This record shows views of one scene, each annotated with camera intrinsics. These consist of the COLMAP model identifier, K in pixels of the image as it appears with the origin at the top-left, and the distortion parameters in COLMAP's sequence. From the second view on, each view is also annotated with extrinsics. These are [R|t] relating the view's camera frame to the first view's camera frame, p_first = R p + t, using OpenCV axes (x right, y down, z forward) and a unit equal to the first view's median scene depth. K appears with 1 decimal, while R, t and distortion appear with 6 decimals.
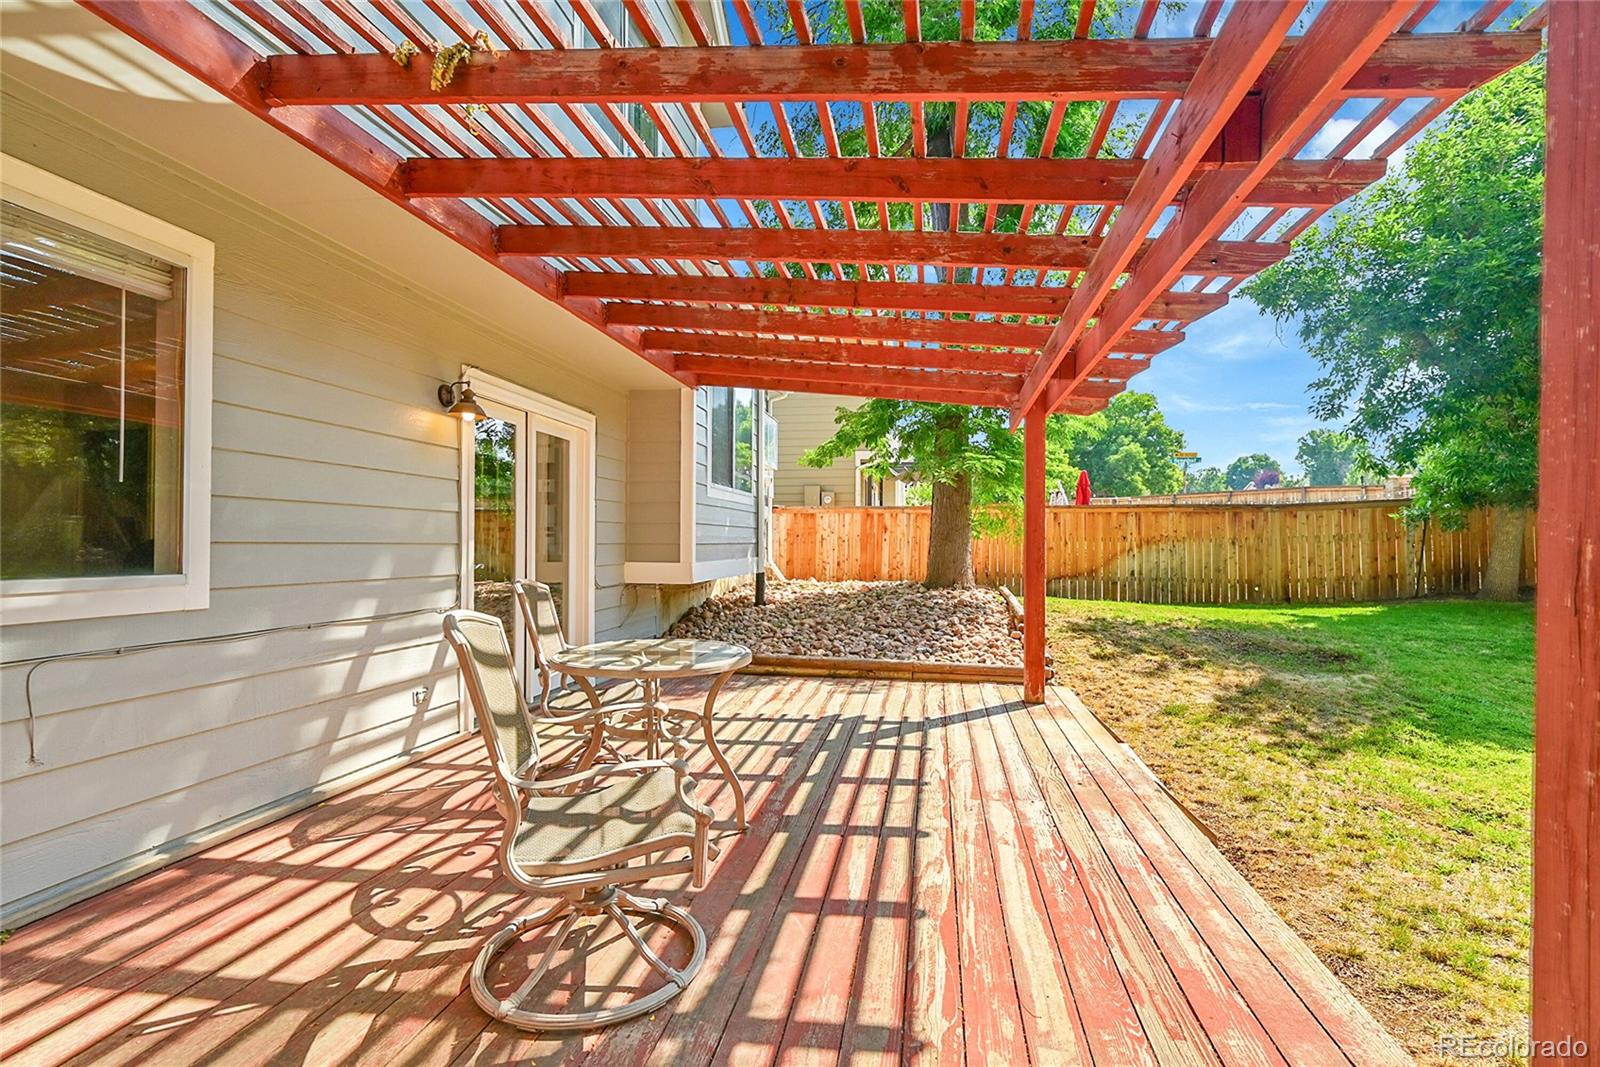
lens RADIAL K [[724.6, 0, 804.9], [0, 724.6, 540.5], [0, 0, 1]] dist [-0.002035, 0.000361]
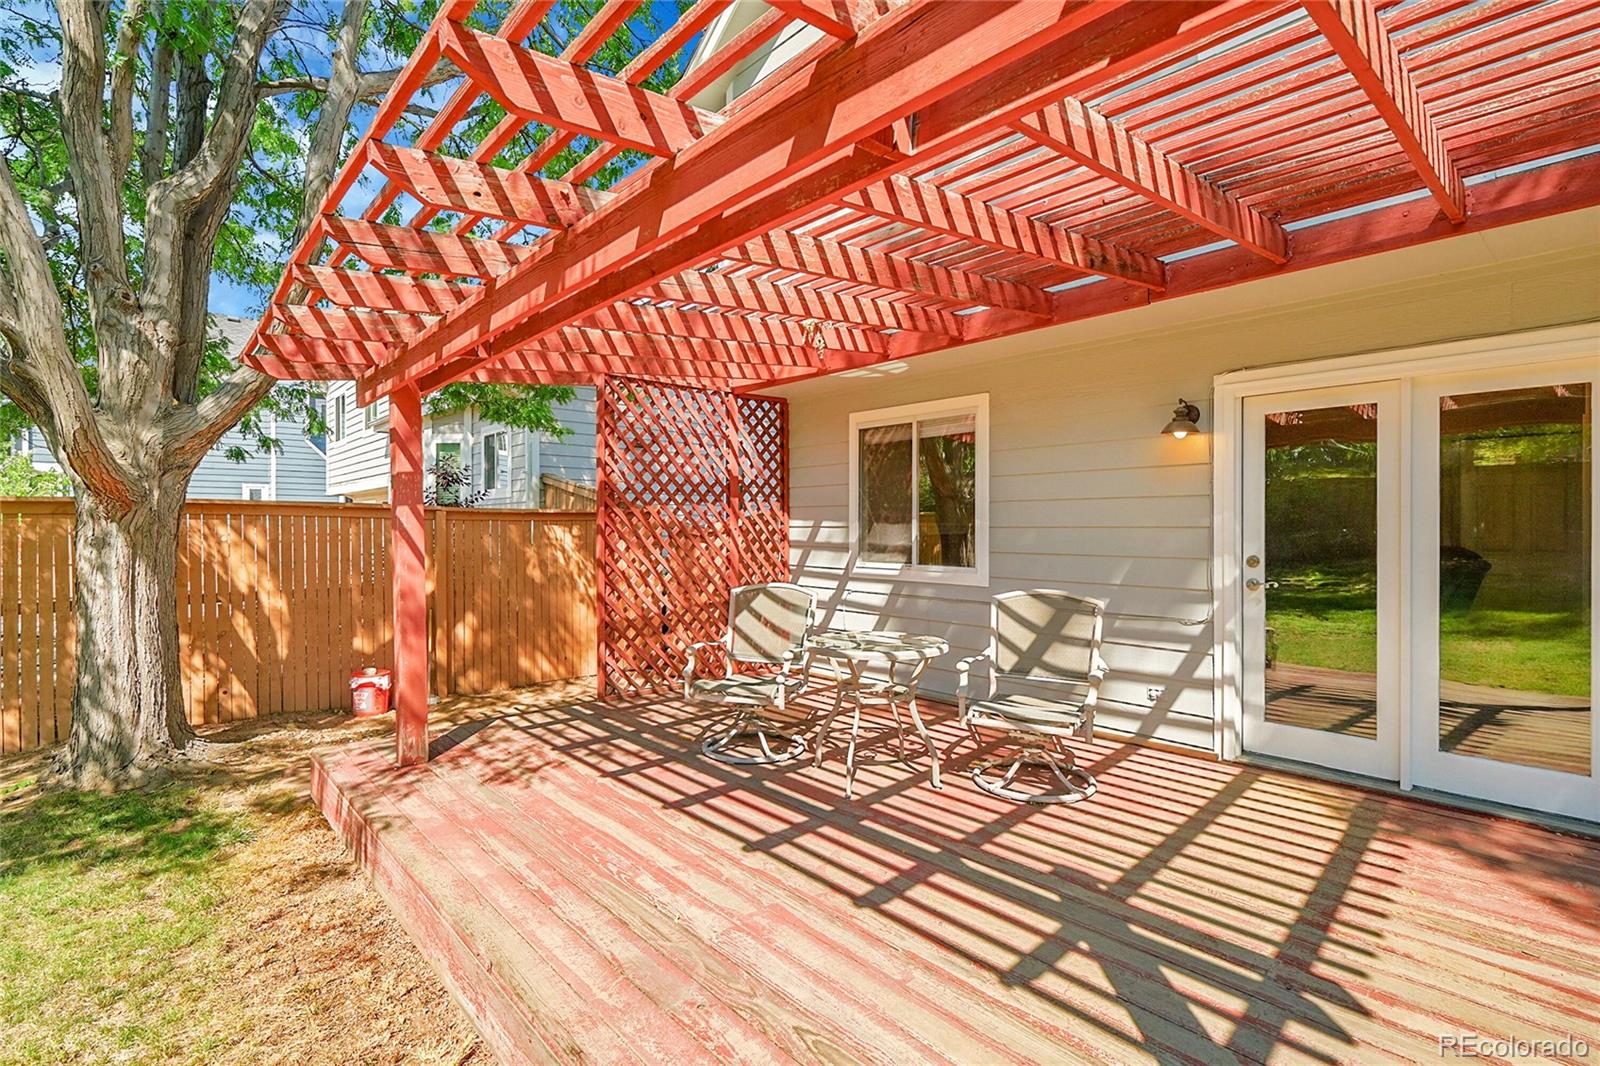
lens RADIAL K [[775.2, 0, 814.4], [0, 775.2, 529.2], [0, 0, 1]] dist [0.000448, 0.000160]
pose [[-0.614861, -0.002196, -0.788633, 0.977083], [0.005566, 0.999959, -0.007124, -0.040785], [0.788616, -0.008770, -0.614823, 1.759200]]
